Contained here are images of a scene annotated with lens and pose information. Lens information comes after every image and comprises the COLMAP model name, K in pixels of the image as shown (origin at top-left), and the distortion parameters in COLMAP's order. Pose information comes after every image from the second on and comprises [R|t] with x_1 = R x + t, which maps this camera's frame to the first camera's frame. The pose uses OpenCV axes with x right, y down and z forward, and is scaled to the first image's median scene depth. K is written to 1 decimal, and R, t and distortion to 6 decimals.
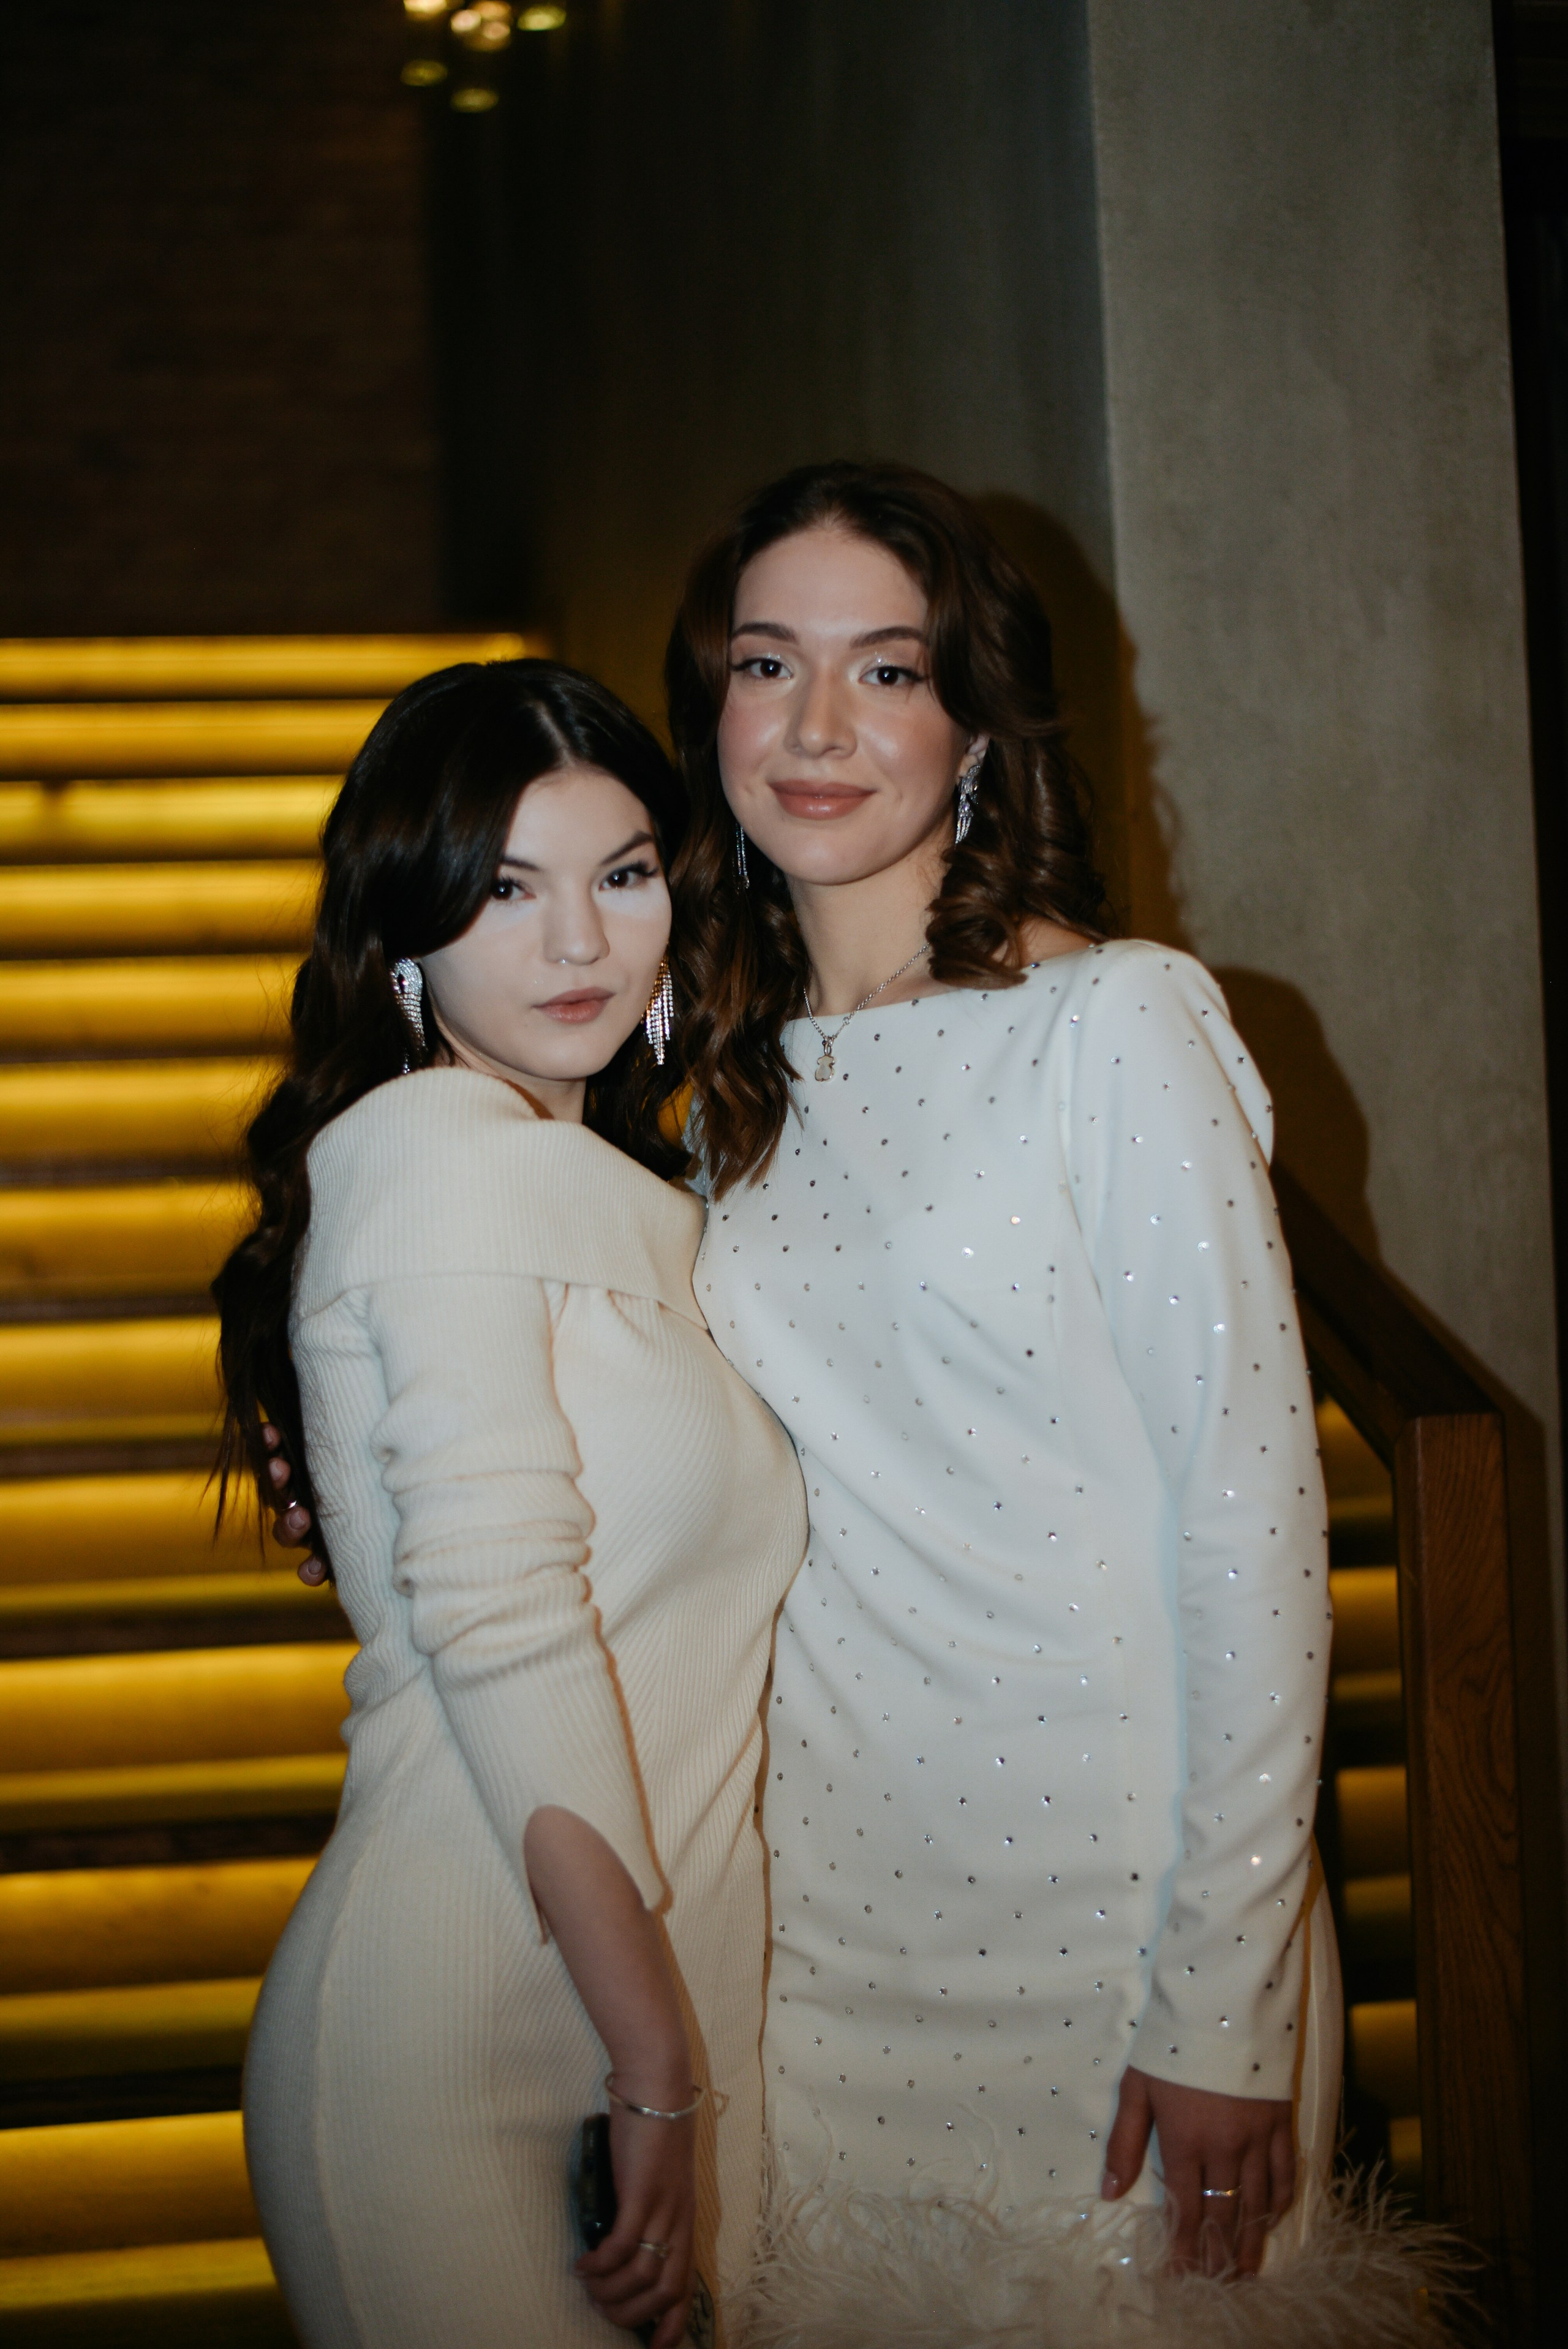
lens RADIAL K [[3311.2, 0, 788.8], [0, 3311.2, 1191.8], [0, 0, 1]] dist [-0.094950, 0.000000]
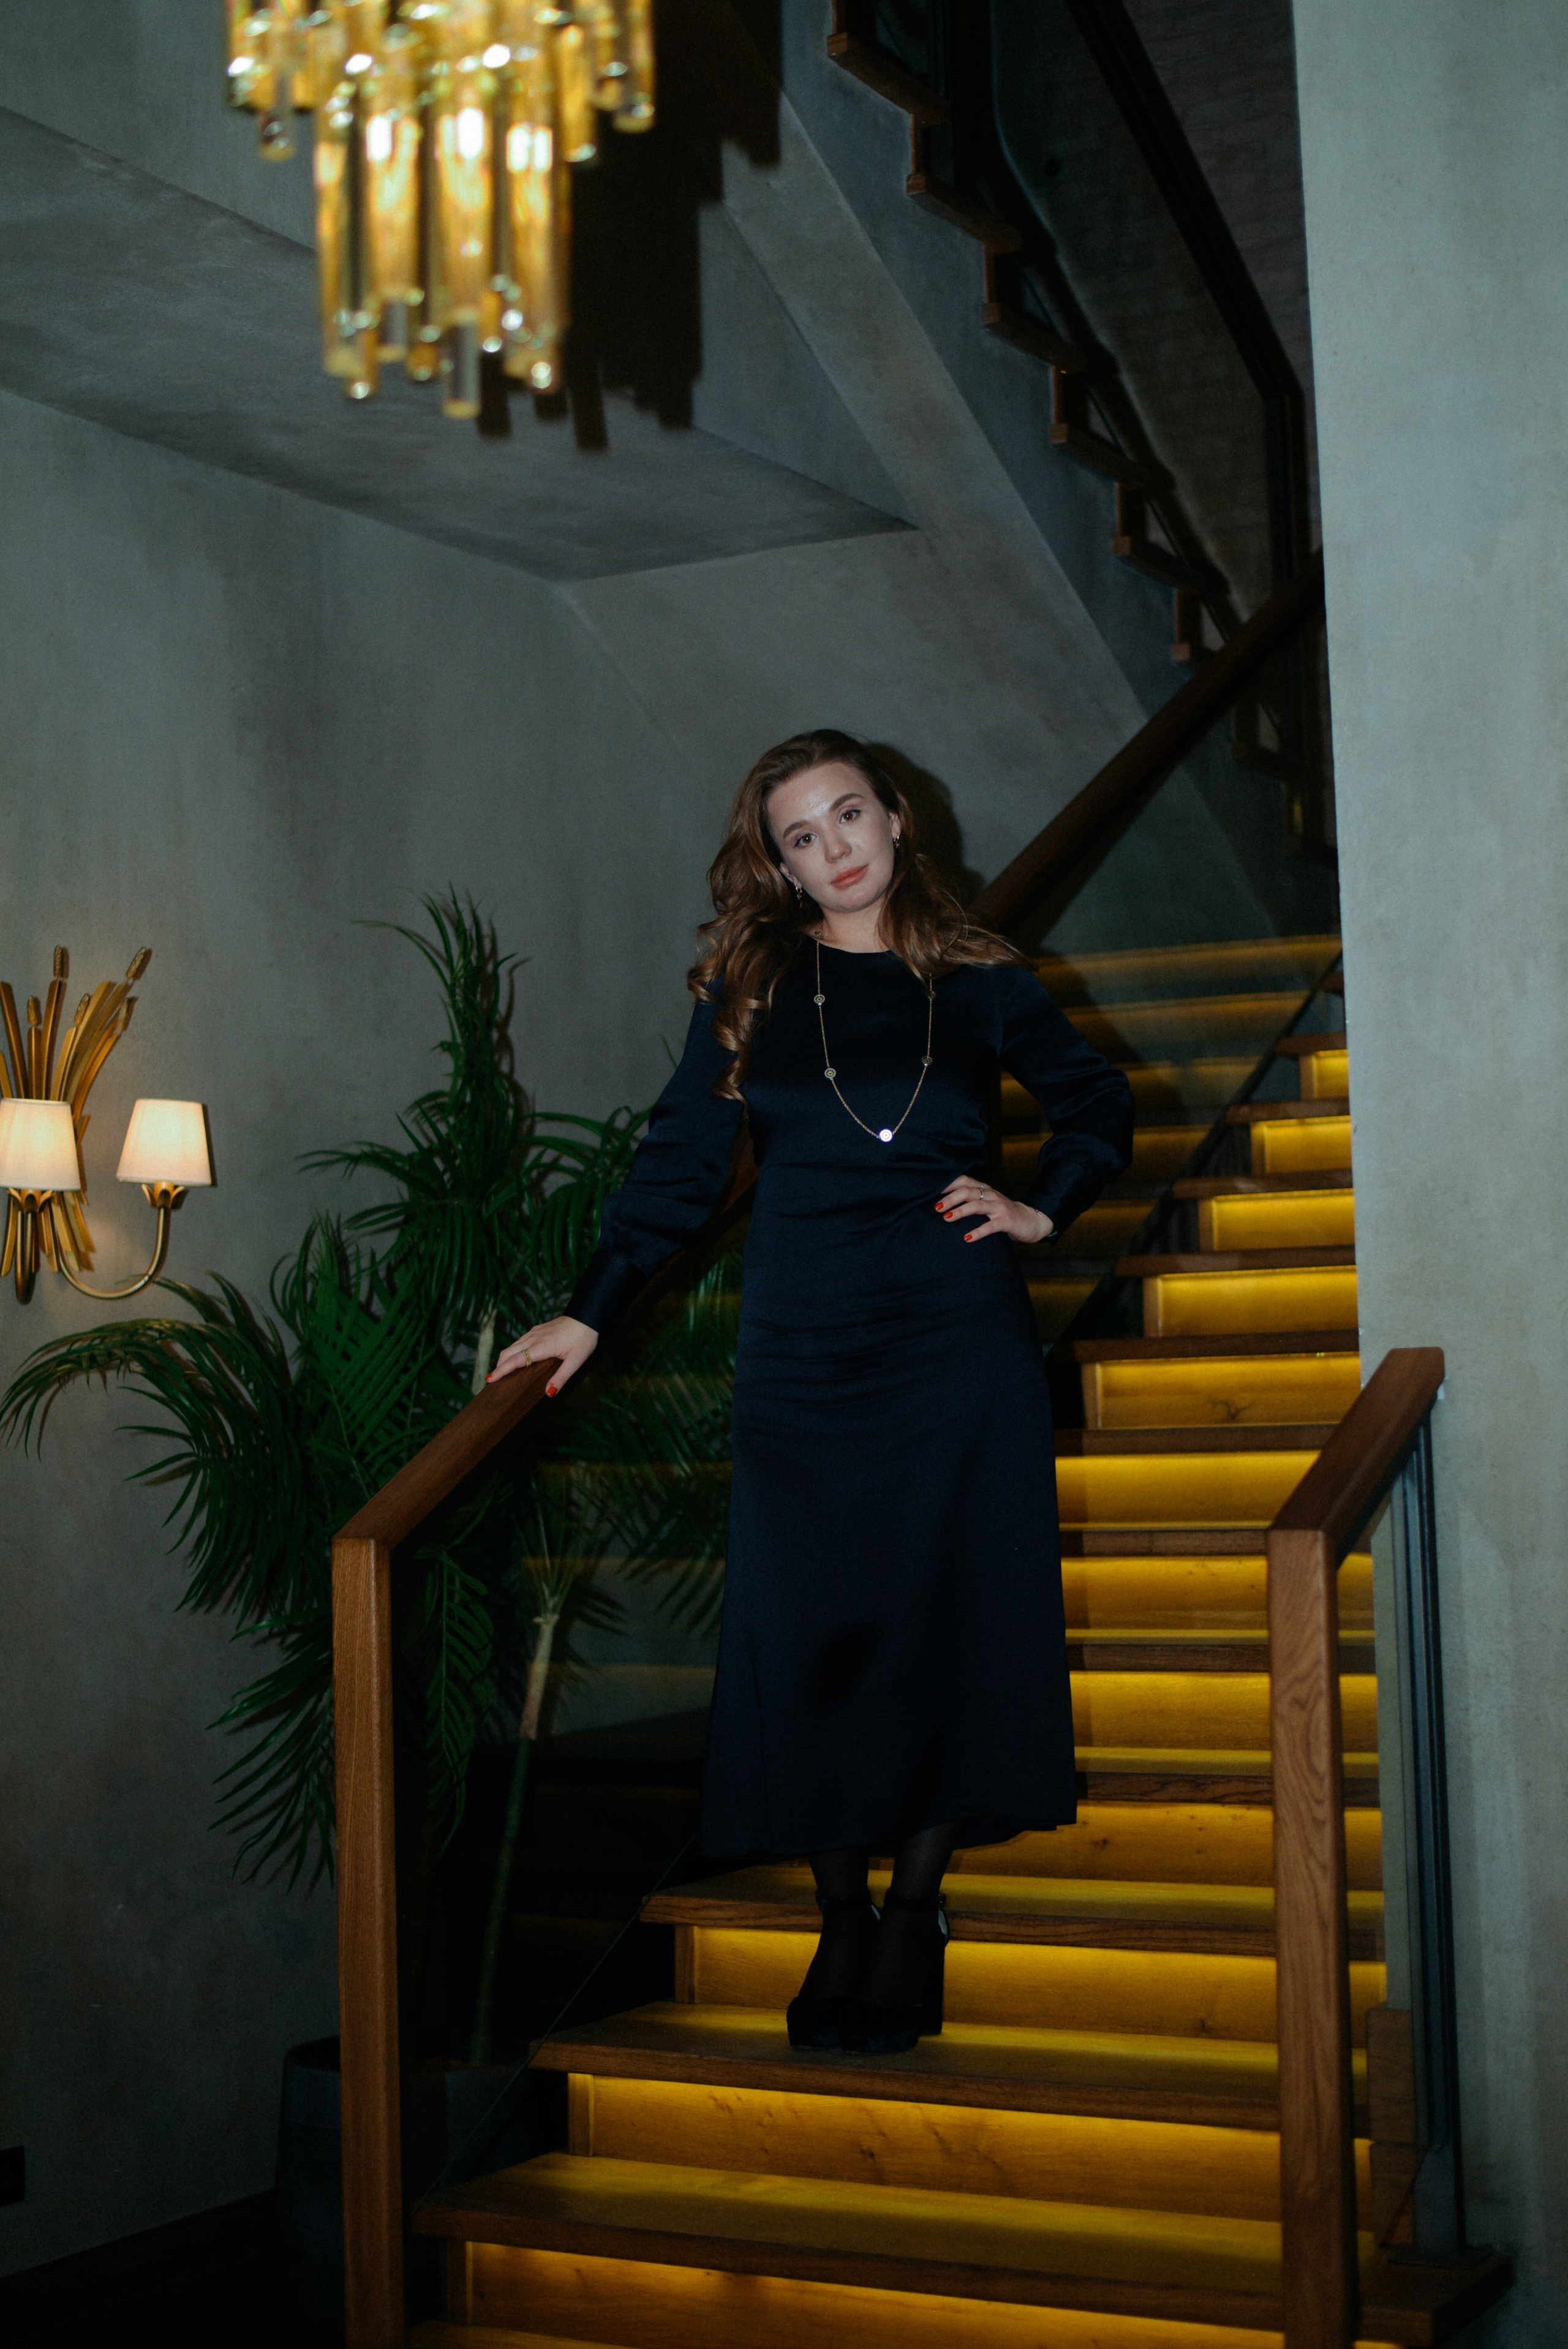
lens RADIAL K [[3311.2, 0, 785.6], [0, 3311.2, 1166.2], [0, 0, 1]] dist [-0.094950, 0.000000]
pose [[0.764412, -0.032038, -0.643932, 0.865052], [0.002719, 0.998916, -0.046473, -0.028252], [0.644723, 0.033774, 0.763670, -0.308195]]
